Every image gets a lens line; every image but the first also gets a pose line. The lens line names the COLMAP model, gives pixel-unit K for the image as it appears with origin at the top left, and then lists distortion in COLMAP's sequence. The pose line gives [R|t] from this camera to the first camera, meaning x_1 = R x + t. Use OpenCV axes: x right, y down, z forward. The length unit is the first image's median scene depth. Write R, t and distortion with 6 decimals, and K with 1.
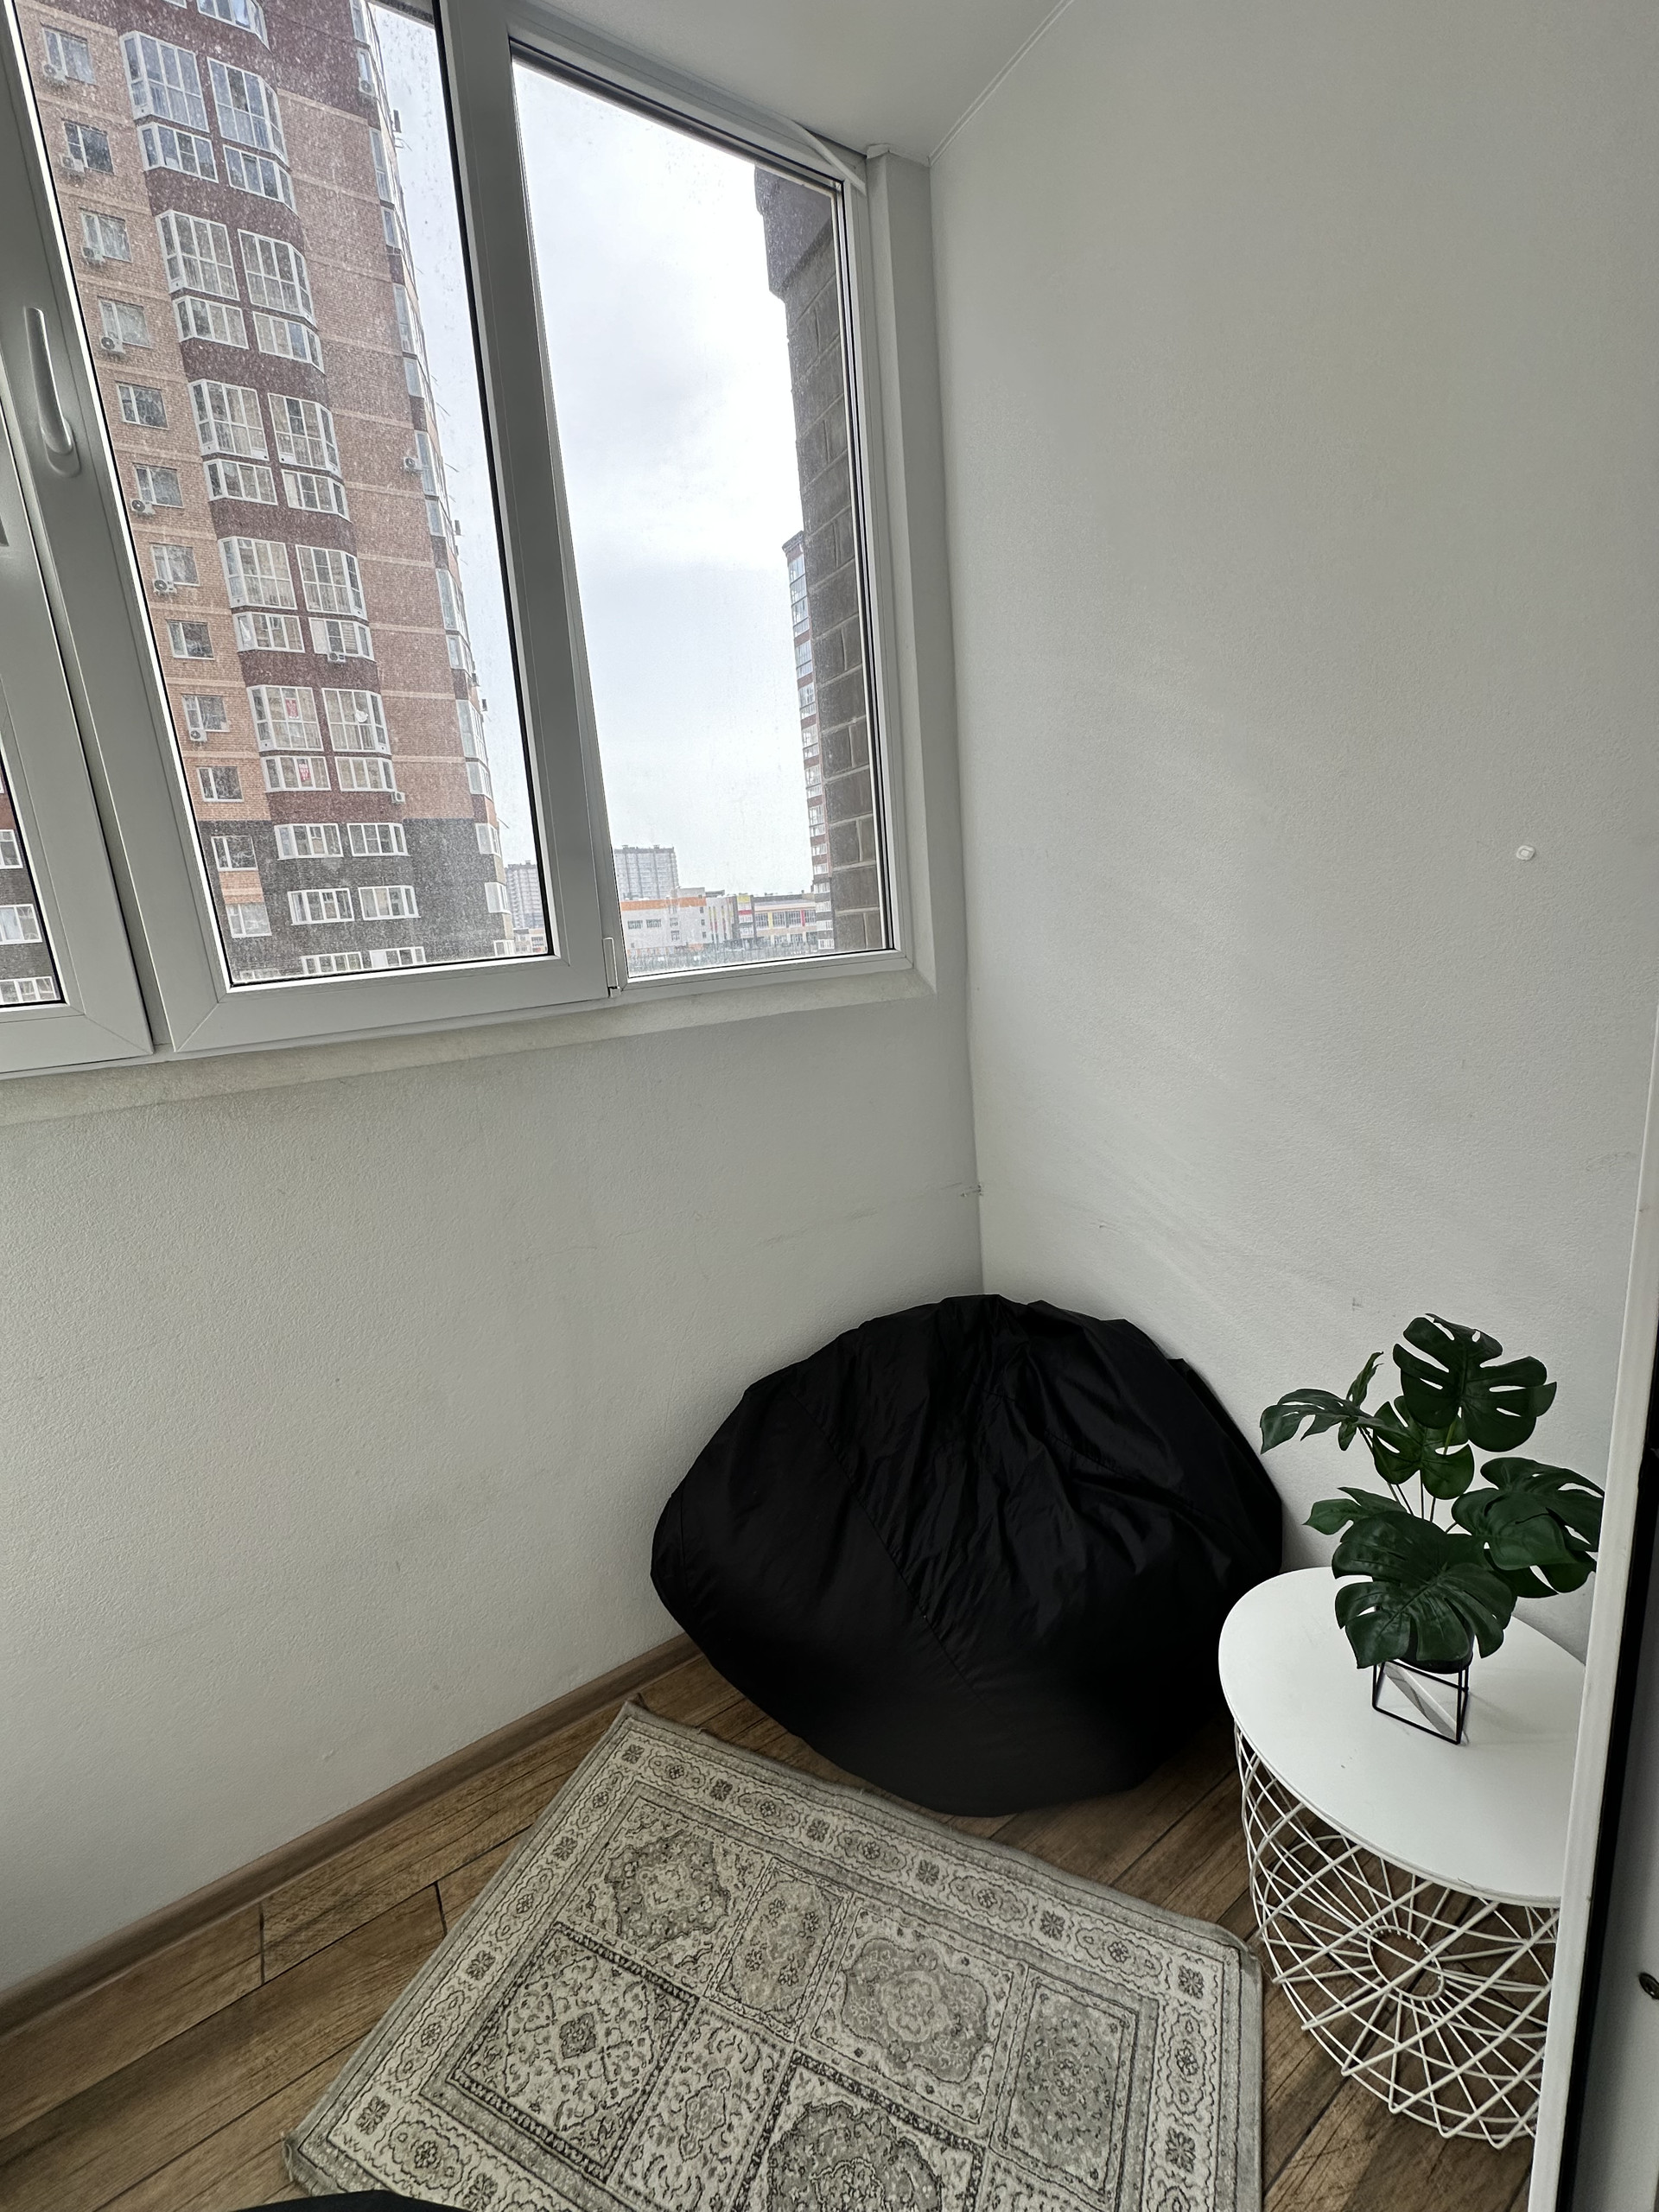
lens RADIAL K [[885.0, 0, 825.6], [0, 885.0, 1105.0], [0, 0, 1]] dist [0.004131, 0.000360]
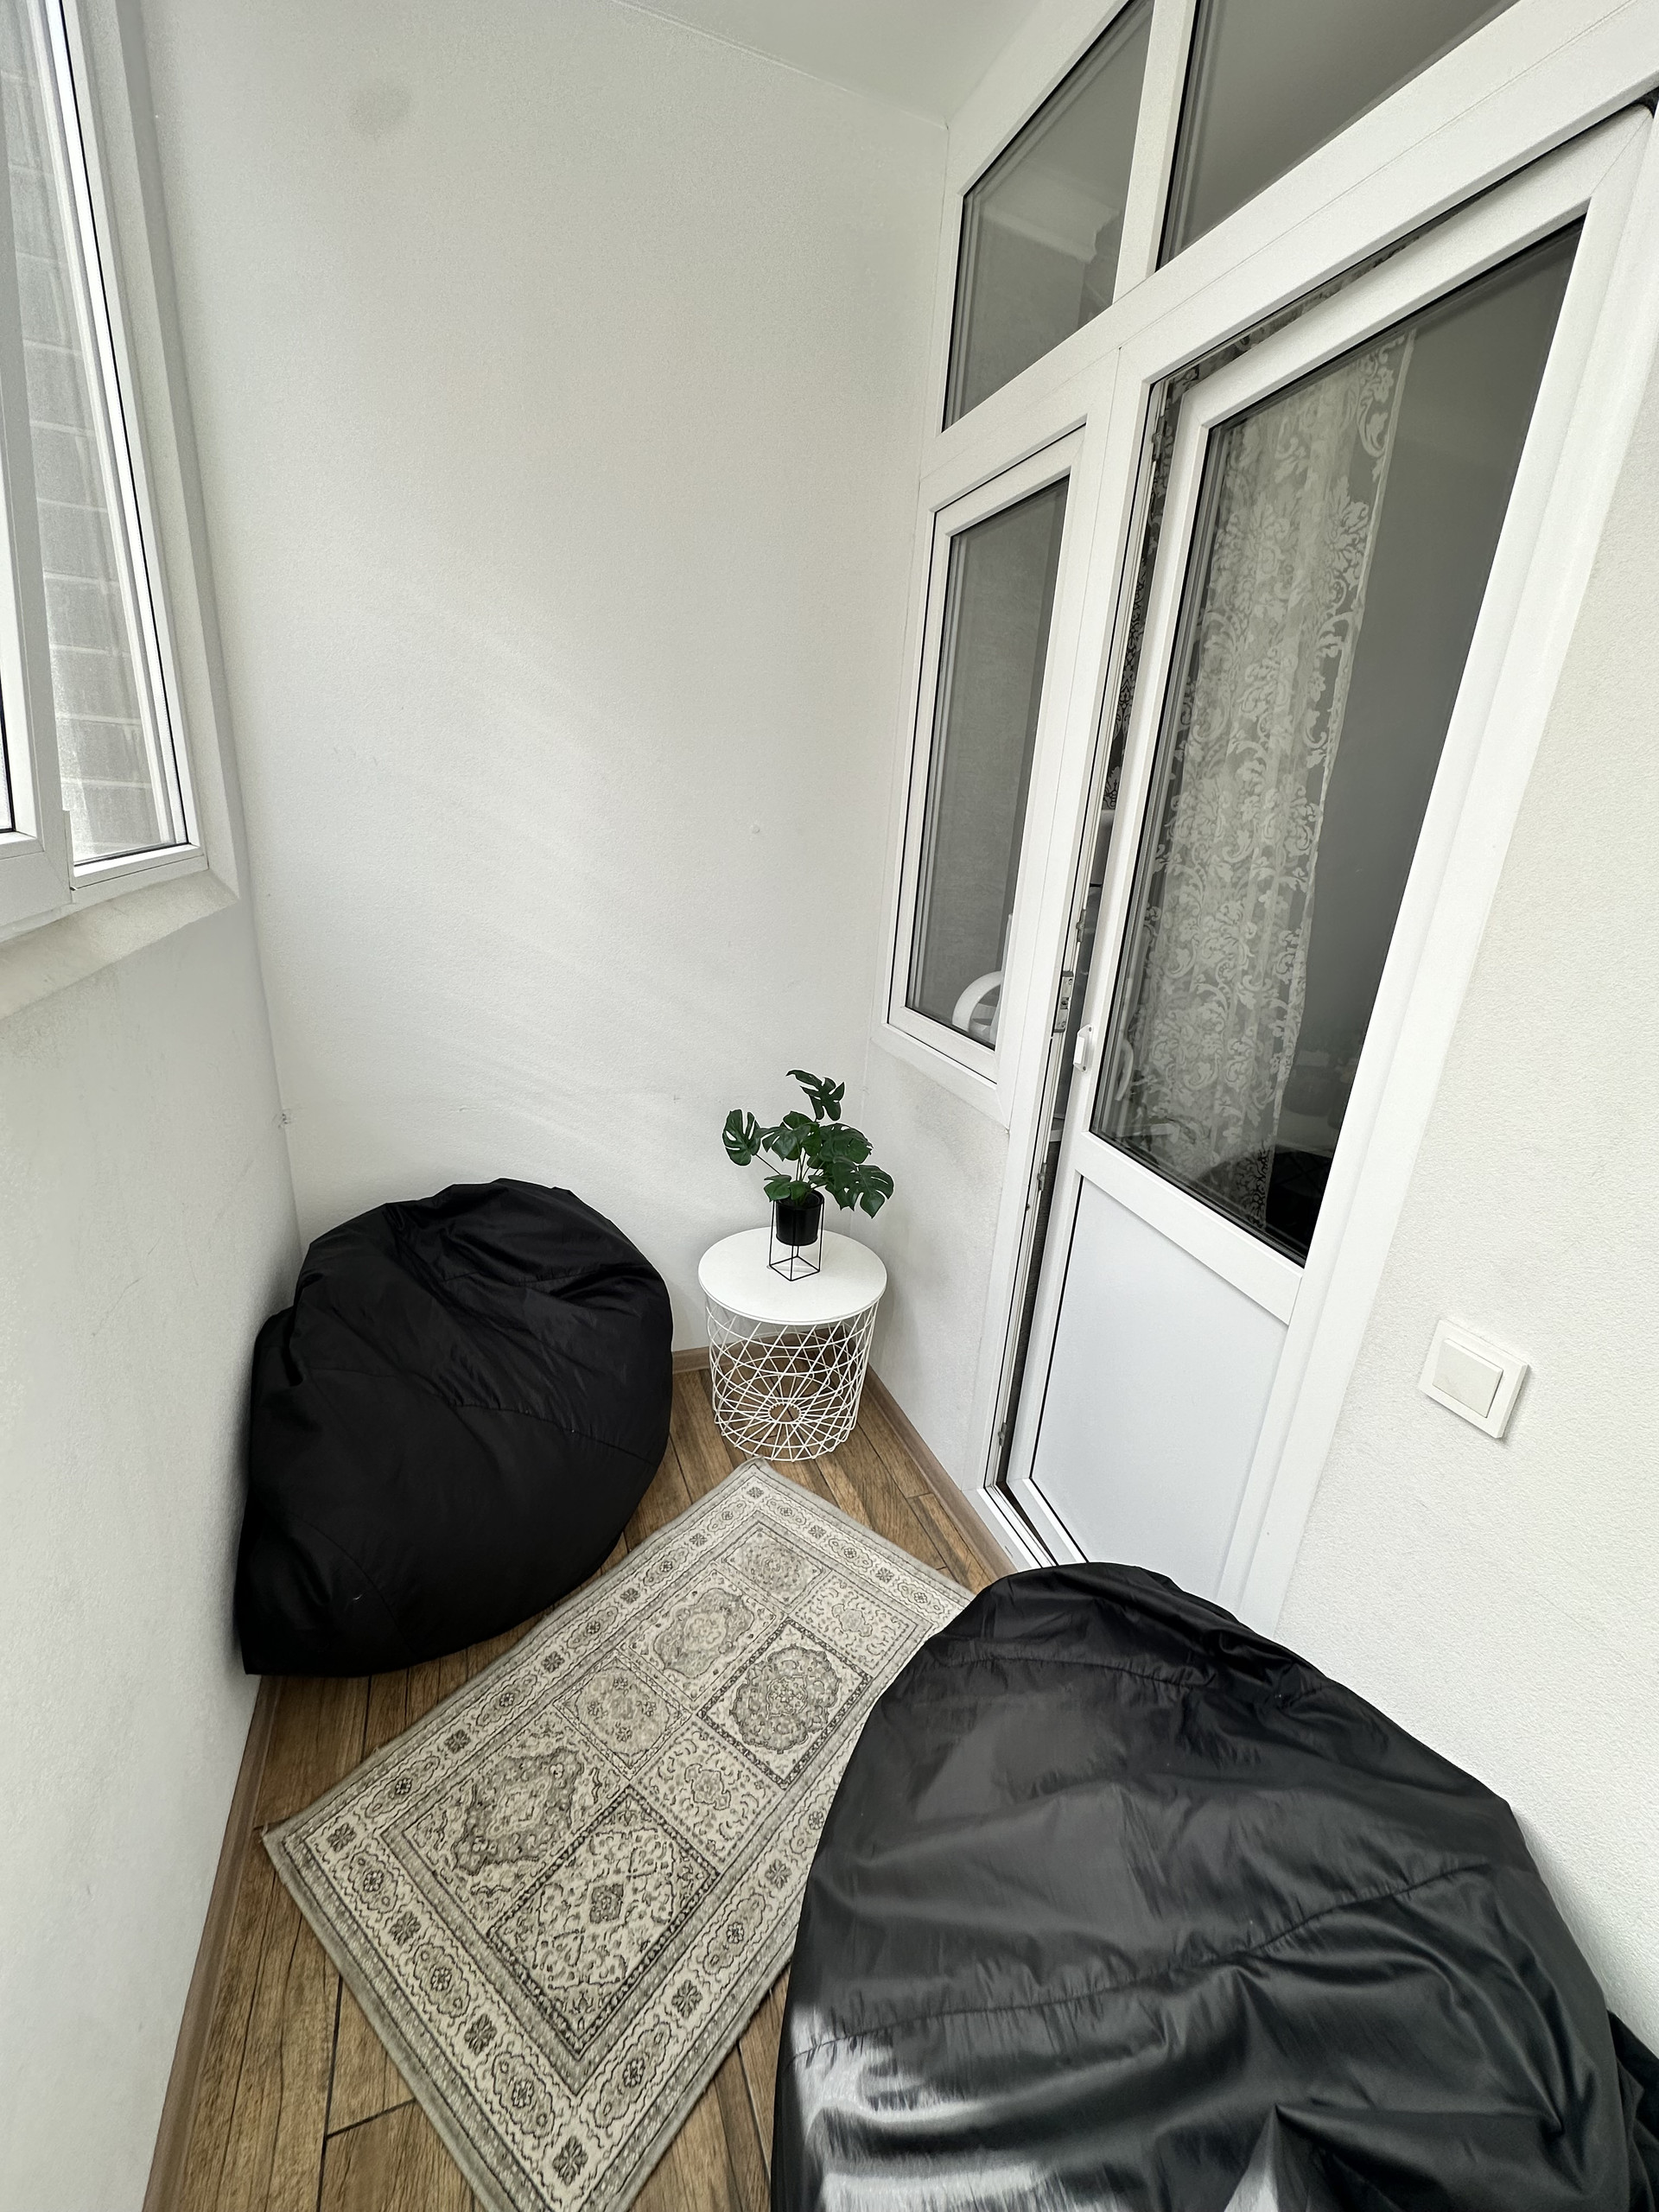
lens RADIAL K [[885.0, 0, 823.5], [0, 885.0, 1104.1], [0, 0, 1]] dist [0.004131, 0.000360]
pose [[0.195187, -0.211518, 0.957686, -1.022937], [0.107884, 0.975172, 0.193392, -0.058883], [-0.974814, 0.065571, 0.213160, 0.450932]]
